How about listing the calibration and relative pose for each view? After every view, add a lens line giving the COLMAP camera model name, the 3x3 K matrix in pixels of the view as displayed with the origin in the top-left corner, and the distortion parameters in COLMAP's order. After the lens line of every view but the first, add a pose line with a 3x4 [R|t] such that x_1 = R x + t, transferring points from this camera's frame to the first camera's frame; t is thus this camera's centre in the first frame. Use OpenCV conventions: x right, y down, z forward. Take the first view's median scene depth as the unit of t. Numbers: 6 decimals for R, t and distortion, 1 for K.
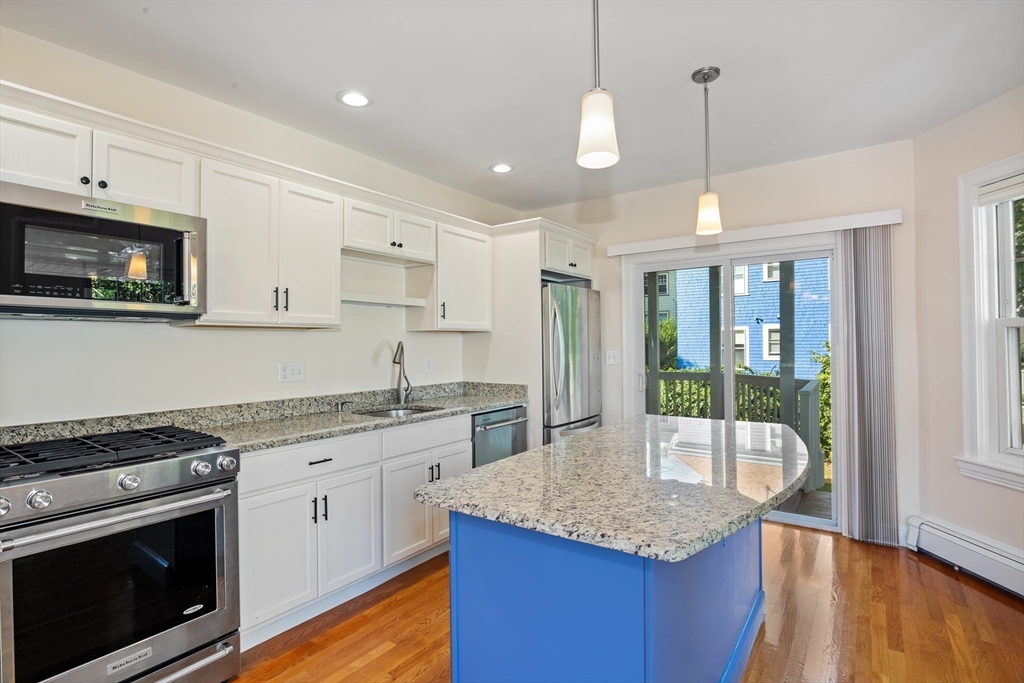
lens RADIAL K [[508.5, 0, 505.7], [0, 508.5, 338.1], [0, 0, 1]] dist [-0.020330, 0.002582]
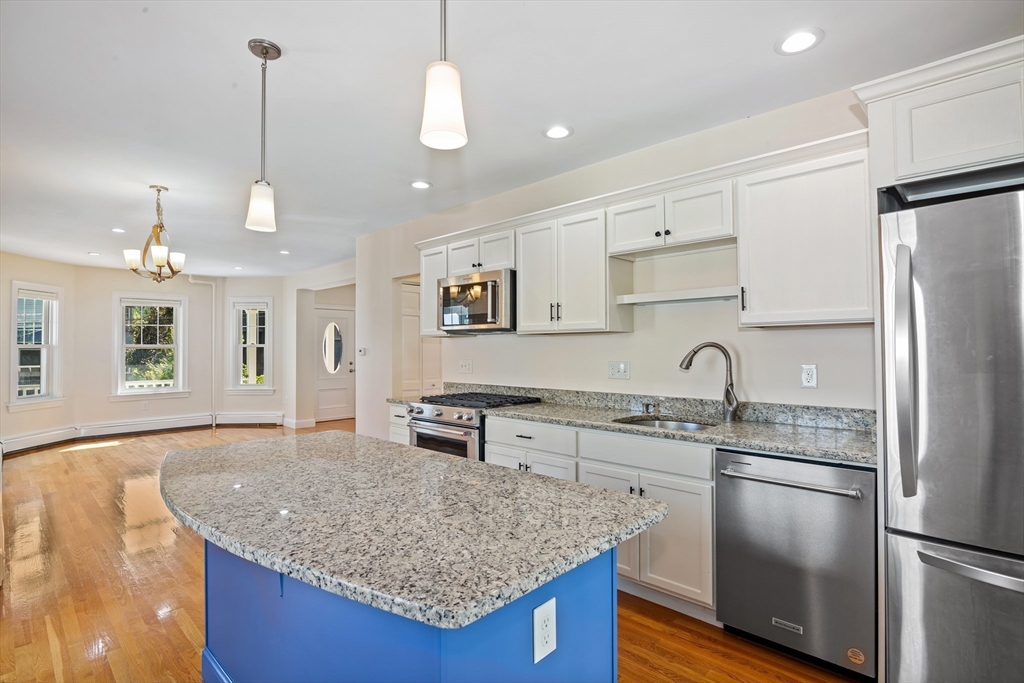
lens RADIAL K [[508.5, 0, 513.5], [0, 508.5, 337.4], [0, 0, 1]] dist [-0.020330, 0.002582]
pose [[-0.148456, -0.008180, -0.988885, 0.914091], [0.021501, 0.999703, -0.011497, 0.001184], [0.988685, -0.022969, -0.148236, 1.145794]]
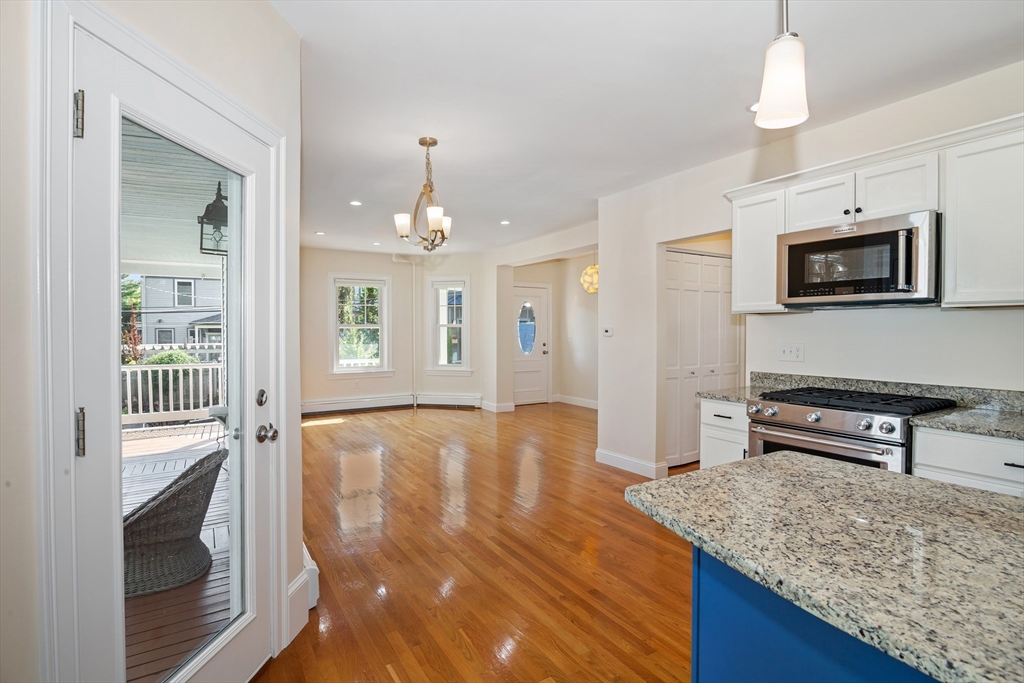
lens RADIAL K [[508.5, 0, 506.5], [0, 508.5, 338.0], [0, 0, 1]] dist [-0.020330, 0.002582]
pose [[-0.402633, 0.024793, -0.915026, 0.701590], [0.016514, 0.999667, 0.019820, 0.002085], [0.915213, -0.007130, -0.402908, 0.540842]]
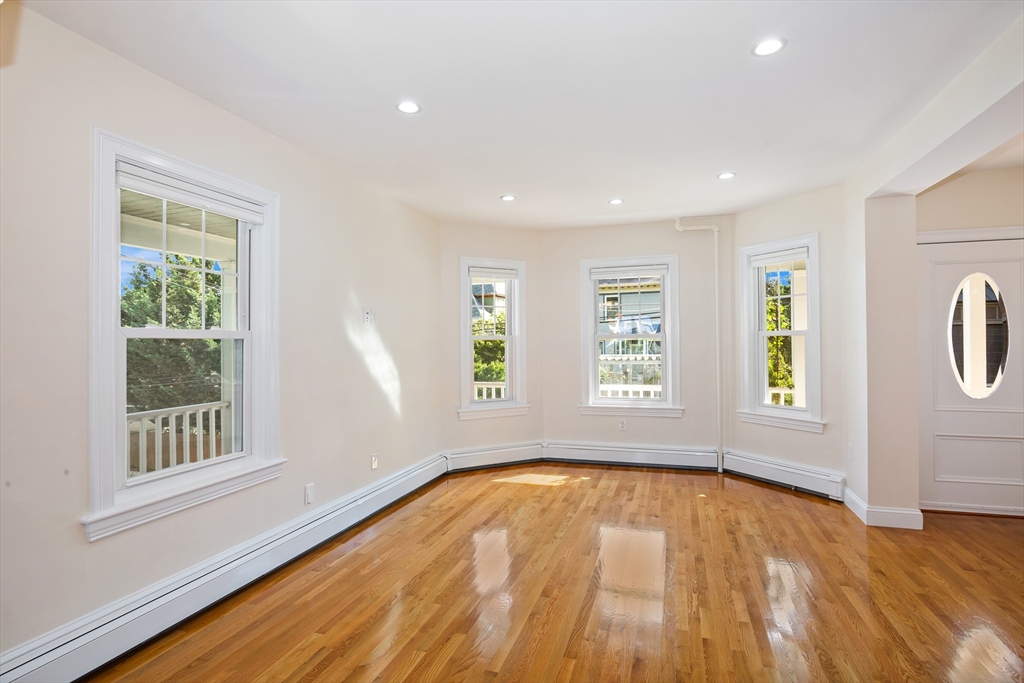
lens RADIAL K [[508.5, 0, 512.8], [0, 508.5, 337.3], [0, 0, 1]] dist [-0.020330, 0.002582]
pose [[-0.951201, 0.014239, -0.308242, -0.873910], [0.021923, 0.999529, -0.021480, 0.013818], [0.307791, -0.027189, -0.951065, 0.234062]]
